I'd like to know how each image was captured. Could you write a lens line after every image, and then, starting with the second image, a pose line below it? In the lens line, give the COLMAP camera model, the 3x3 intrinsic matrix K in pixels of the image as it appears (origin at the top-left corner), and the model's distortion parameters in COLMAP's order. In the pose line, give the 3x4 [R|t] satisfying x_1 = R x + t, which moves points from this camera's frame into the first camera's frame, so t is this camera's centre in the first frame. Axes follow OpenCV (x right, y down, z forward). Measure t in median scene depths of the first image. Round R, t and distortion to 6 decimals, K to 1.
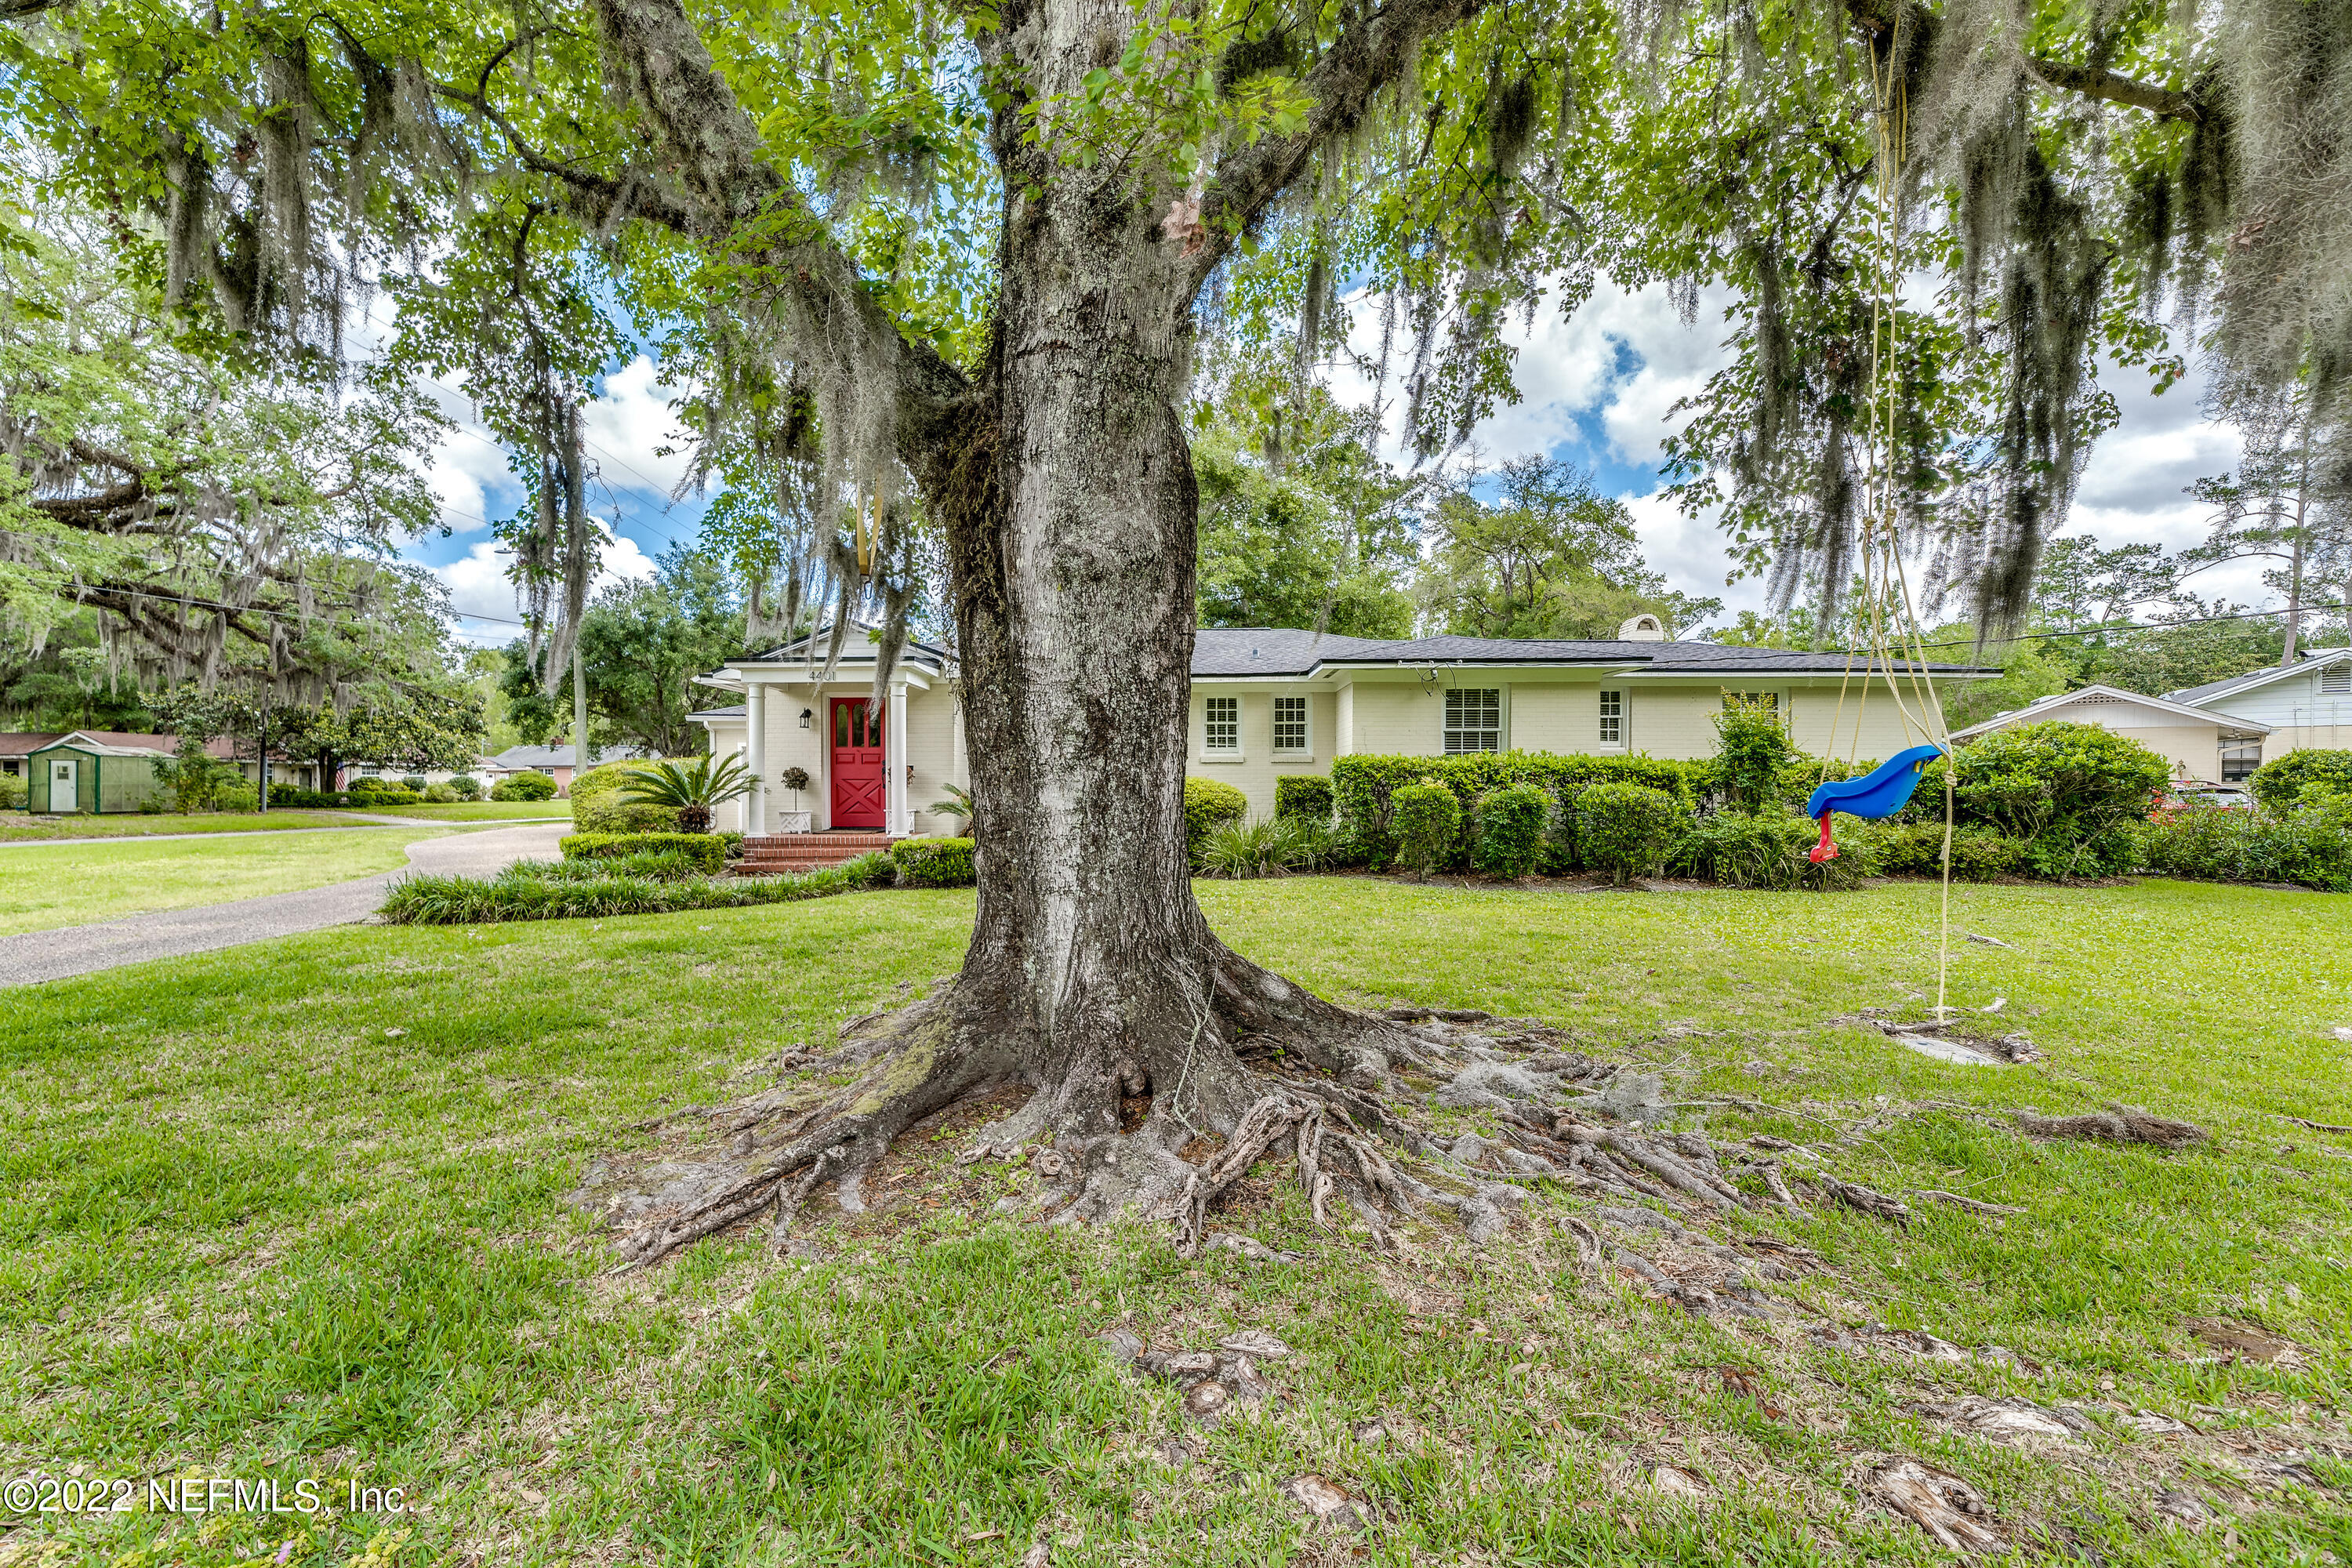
lens RADIAL K [[965.1, 0, 1164.1], [0, 965.1, 782.8], [0, 0, 1]] dist [0.005563, -0.000100]
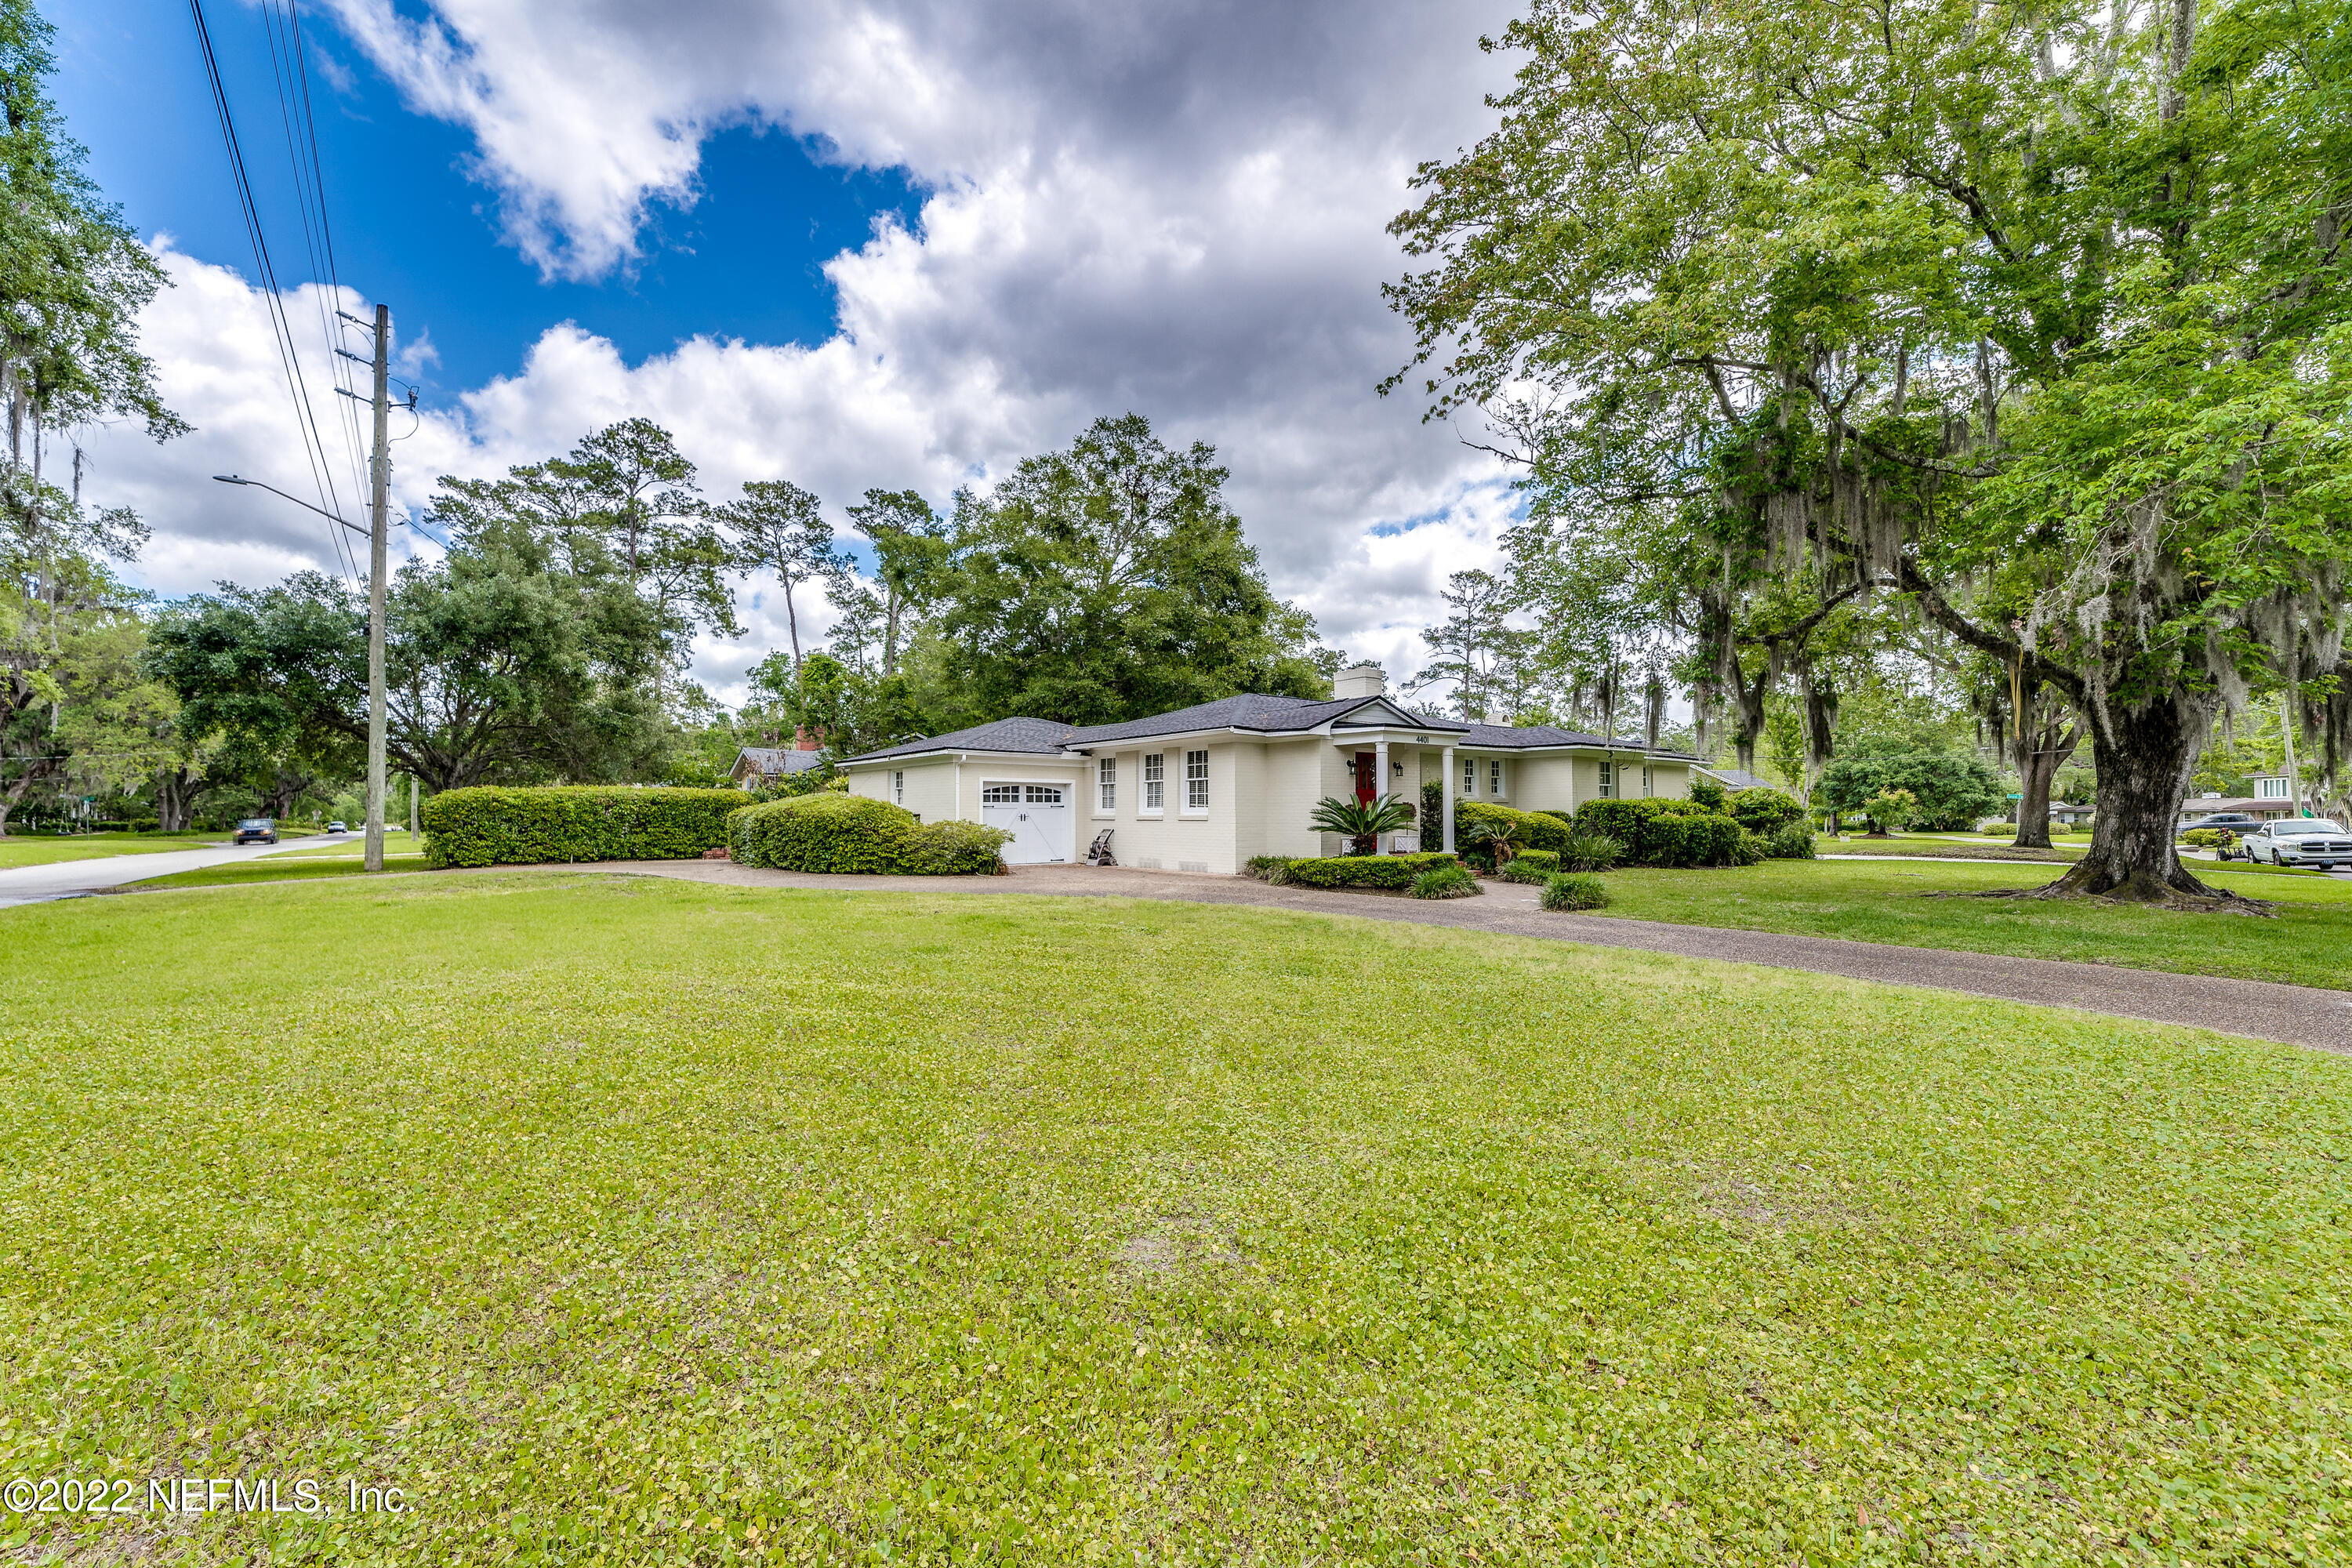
lens RADIAL K [[965.1, 0, 1164.1], [0, 965.1, 782.8], [0, 0, 1]] dist [0.005563, -0.000100]
pose [[0.777685, 0.019119, 0.628364, -1.397912], [0.003074, 0.999410, -0.034213, -0.001082], [-0.628647, 0.028538, 0.777167, 0.137571]]
